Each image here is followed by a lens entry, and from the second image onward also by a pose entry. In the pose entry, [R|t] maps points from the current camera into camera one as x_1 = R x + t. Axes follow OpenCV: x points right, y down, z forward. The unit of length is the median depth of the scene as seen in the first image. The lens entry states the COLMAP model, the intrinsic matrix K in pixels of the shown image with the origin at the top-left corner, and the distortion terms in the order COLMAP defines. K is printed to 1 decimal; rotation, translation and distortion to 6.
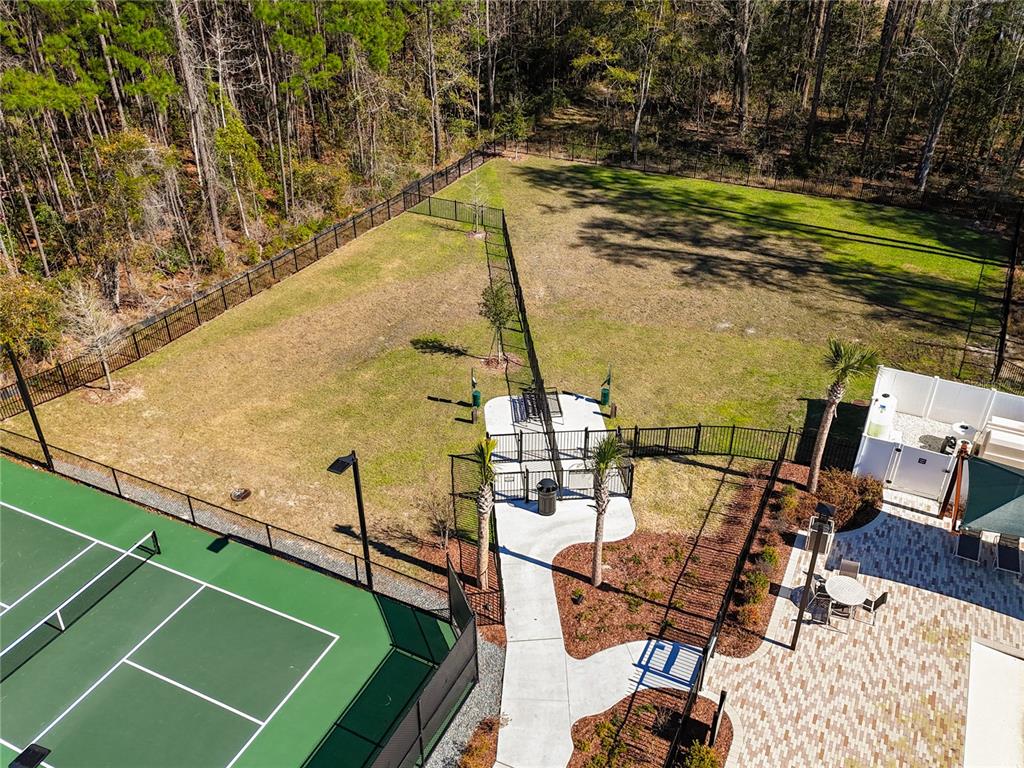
lens RADIAL K [[871.1, 0, 512.0], [0, 871.1, 384.0], [0, 0, 1]] dist [0.000392, 0.001001]
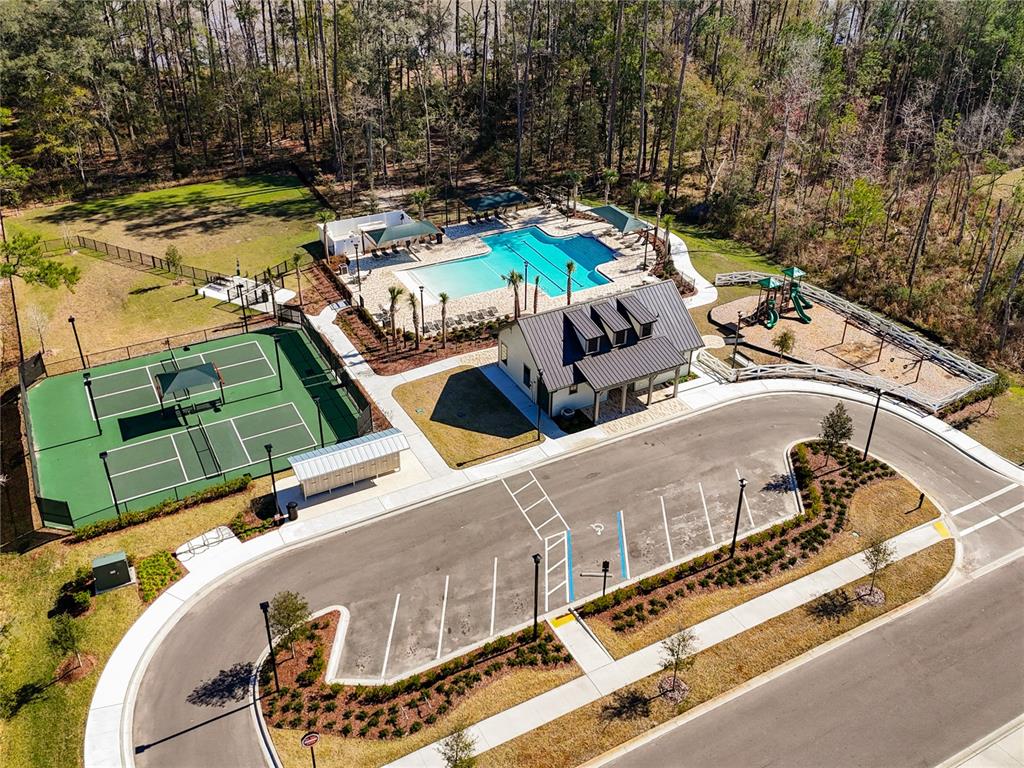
lens RADIAL K [[888.6, 0, 515.5], [0, 888.6, 385.5], [0, 0, 1]] dist [0.048781, -0.012038]
pose [[0.580966, -0.433747, 0.688724, -0.919958], [0.423923, 0.883593, 0.198877, 0.086806], [-0.694814, 0.176426, 0.697214, -0.886444]]
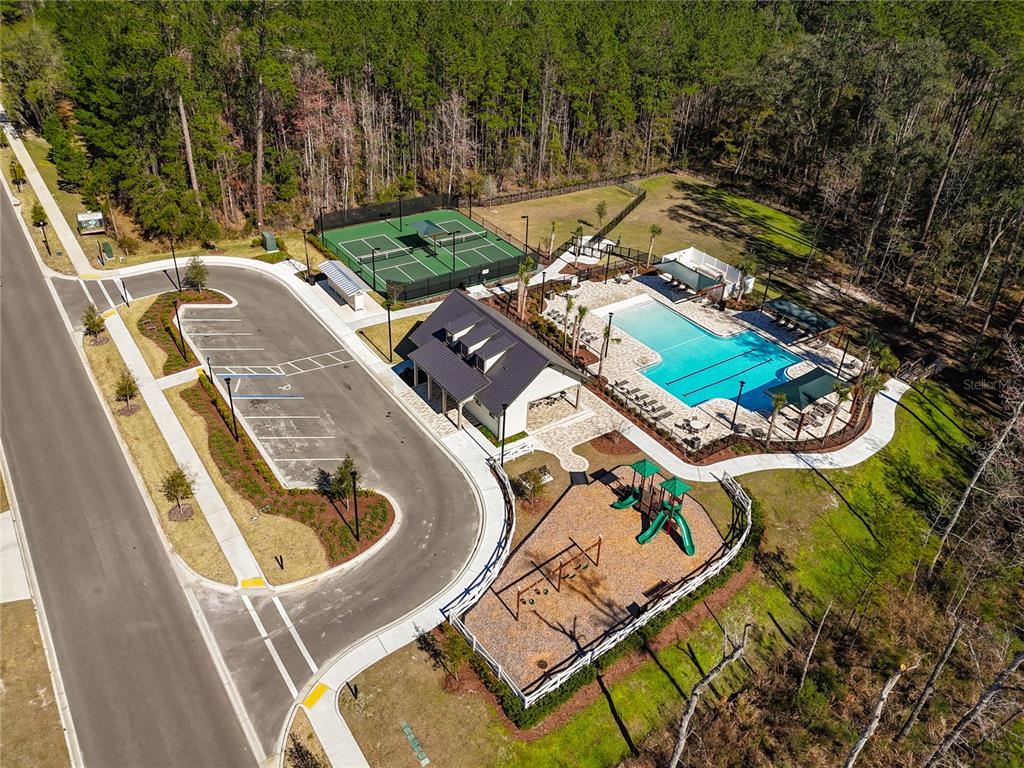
lens RADIAL K [[774.8, 0, 489.0], [0, 774.8, 380.0], [0, 0, 1]] dist [0.074710, -0.101482]
pose [[0.857910, 0.308747, -0.410689, 0.713247], [-0.305476, 0.949204, 0.075466, 0.293509], [0.413128, 0.060713, 0.908647, -1.237598]]
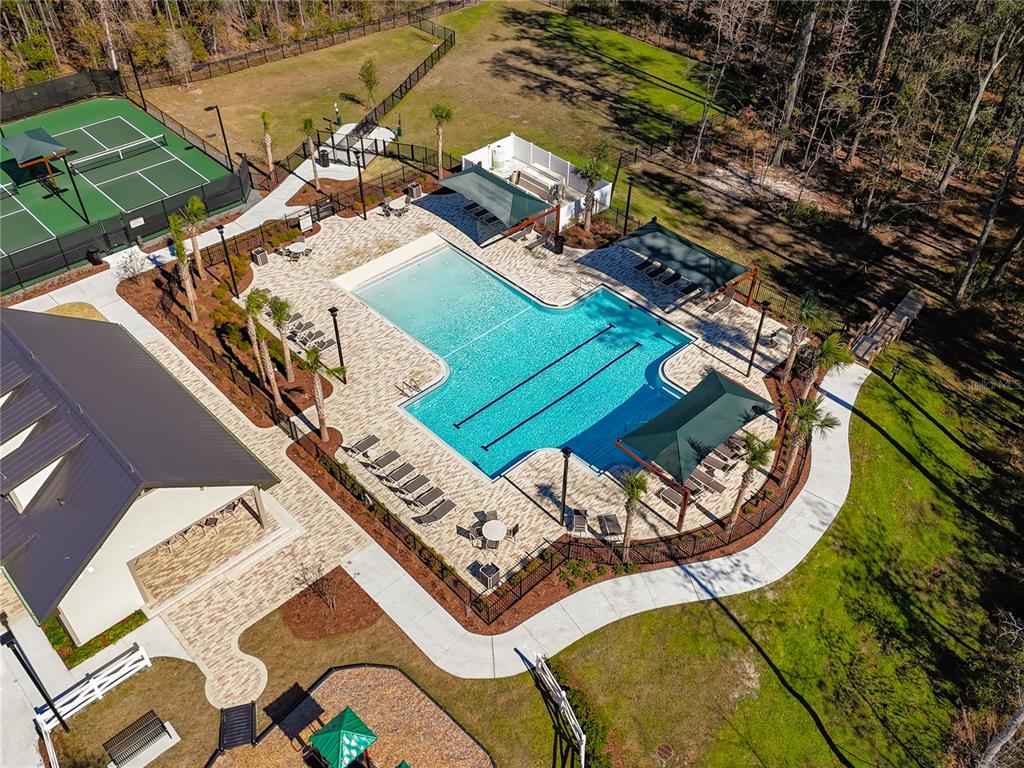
lens RADIAL K [[888.6, 0, 515.5], [0, 888.6, 385.5], [0, 0, 1]] dist [0.048781, -0.012038]
pose [[0.935586, 0.244904, -0.254366, 0.681229], [-0.199032, 0.960801, 0.192998, 0.083541], [0.291661, -0.129939, 0.947655, -0.612450]]
